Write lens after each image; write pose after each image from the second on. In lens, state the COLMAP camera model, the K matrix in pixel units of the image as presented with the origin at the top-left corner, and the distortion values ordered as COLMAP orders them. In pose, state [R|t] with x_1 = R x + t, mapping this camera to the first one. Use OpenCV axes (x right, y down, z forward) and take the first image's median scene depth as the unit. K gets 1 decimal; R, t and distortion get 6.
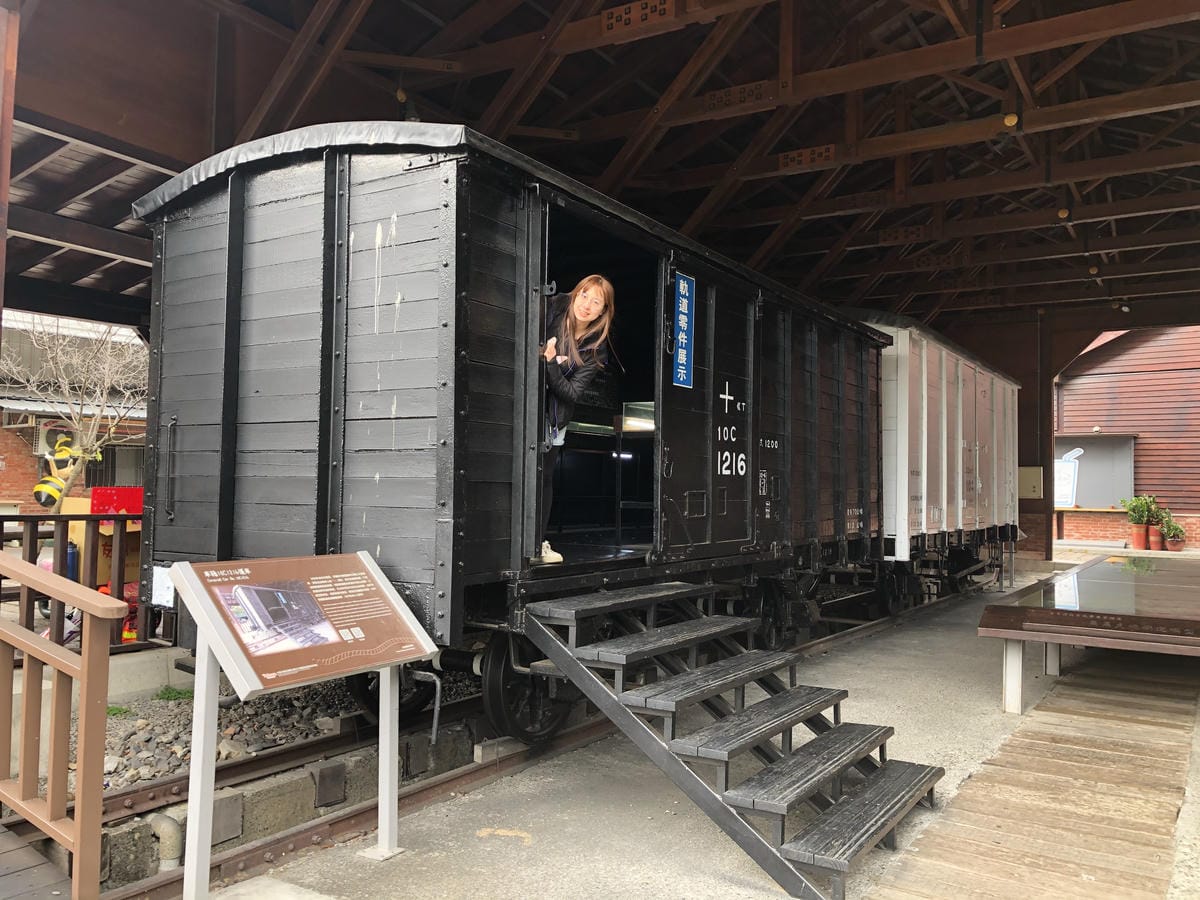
lens RADIAL K [[971.7, 0, 599.8], [0, 971.7, 445.6], [0, 0, 1]] dist [0.032376, -0.026294]
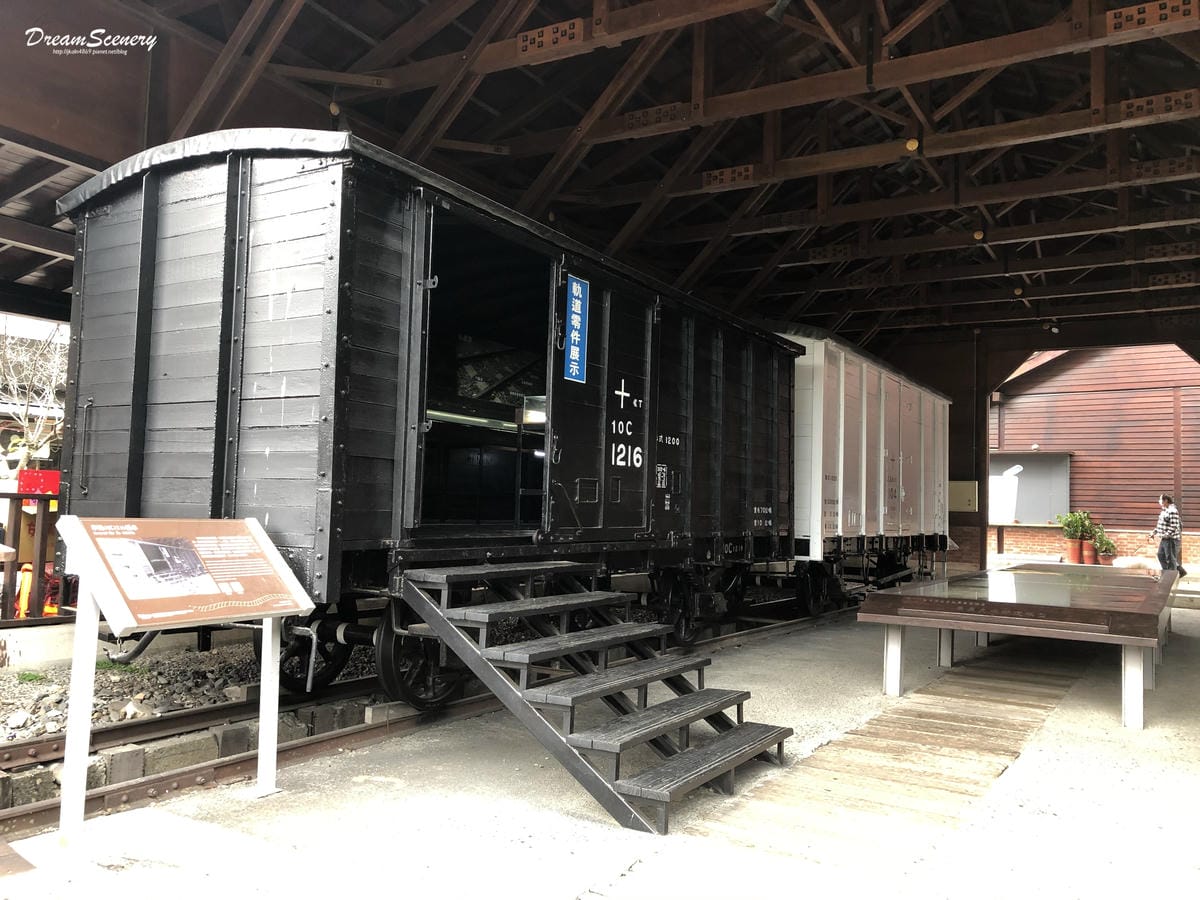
lens RADIAL K [[971.7, 0, 597.2], [0, 971.7, 446.6], [0, 0, 1]] dist [0.032376, -0.026294]
pose [[0.999662, 0.014153, 0.021831, 0.089366], [-0.013745, 0.999731, -0.018707, 0.032470], [-0.022089, 0.018401, 0.999587, -0.078248]]
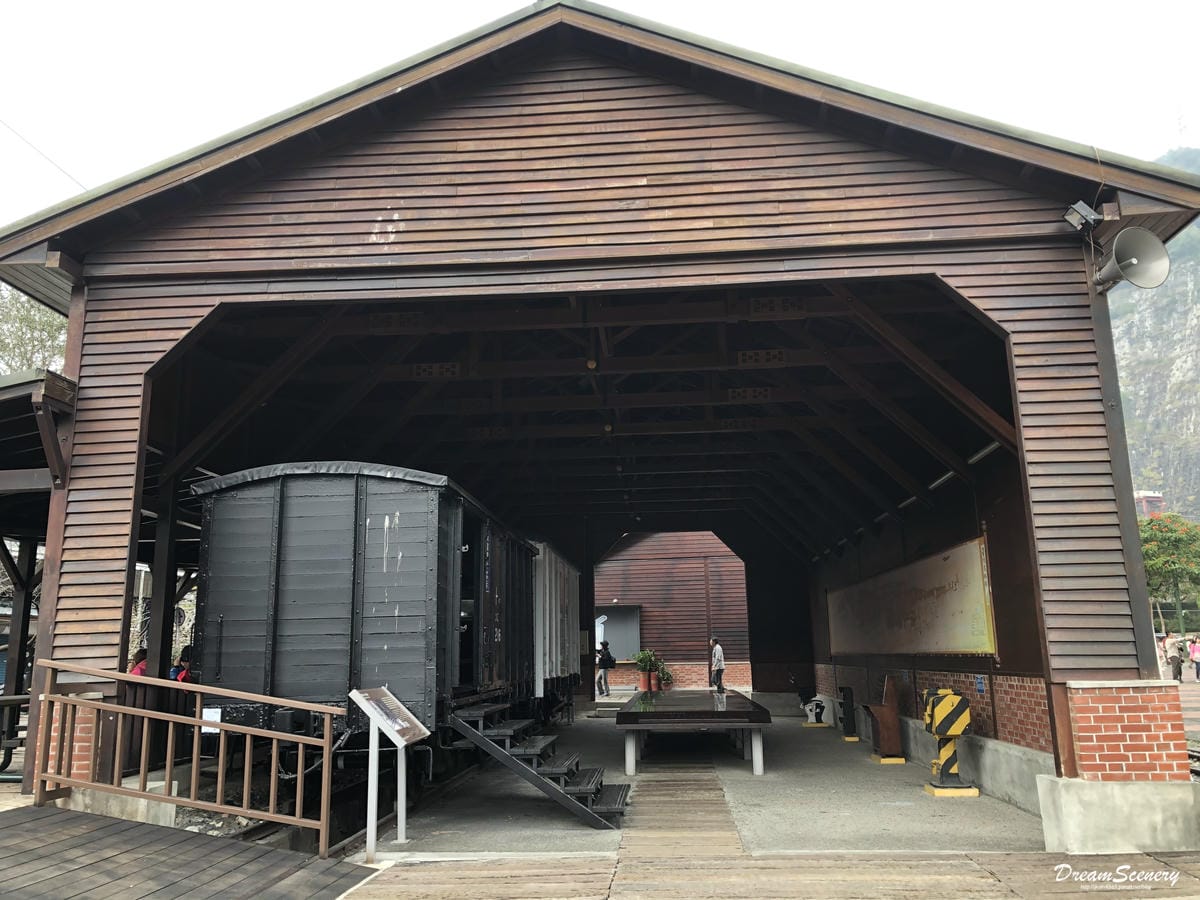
lens RADIAL K [[971.7, 0, 600.1], [0, 971.7, 445.7], [0, 0, 1]] dist [0.032376, -0.026294]
pose [[0.879138, 0.068141, 0.471670, -0.609623], [0.011738, 0.986329, -0.164371, -0.030363], [-0.476422, 0.150041, 0.866319, -0.724132]]
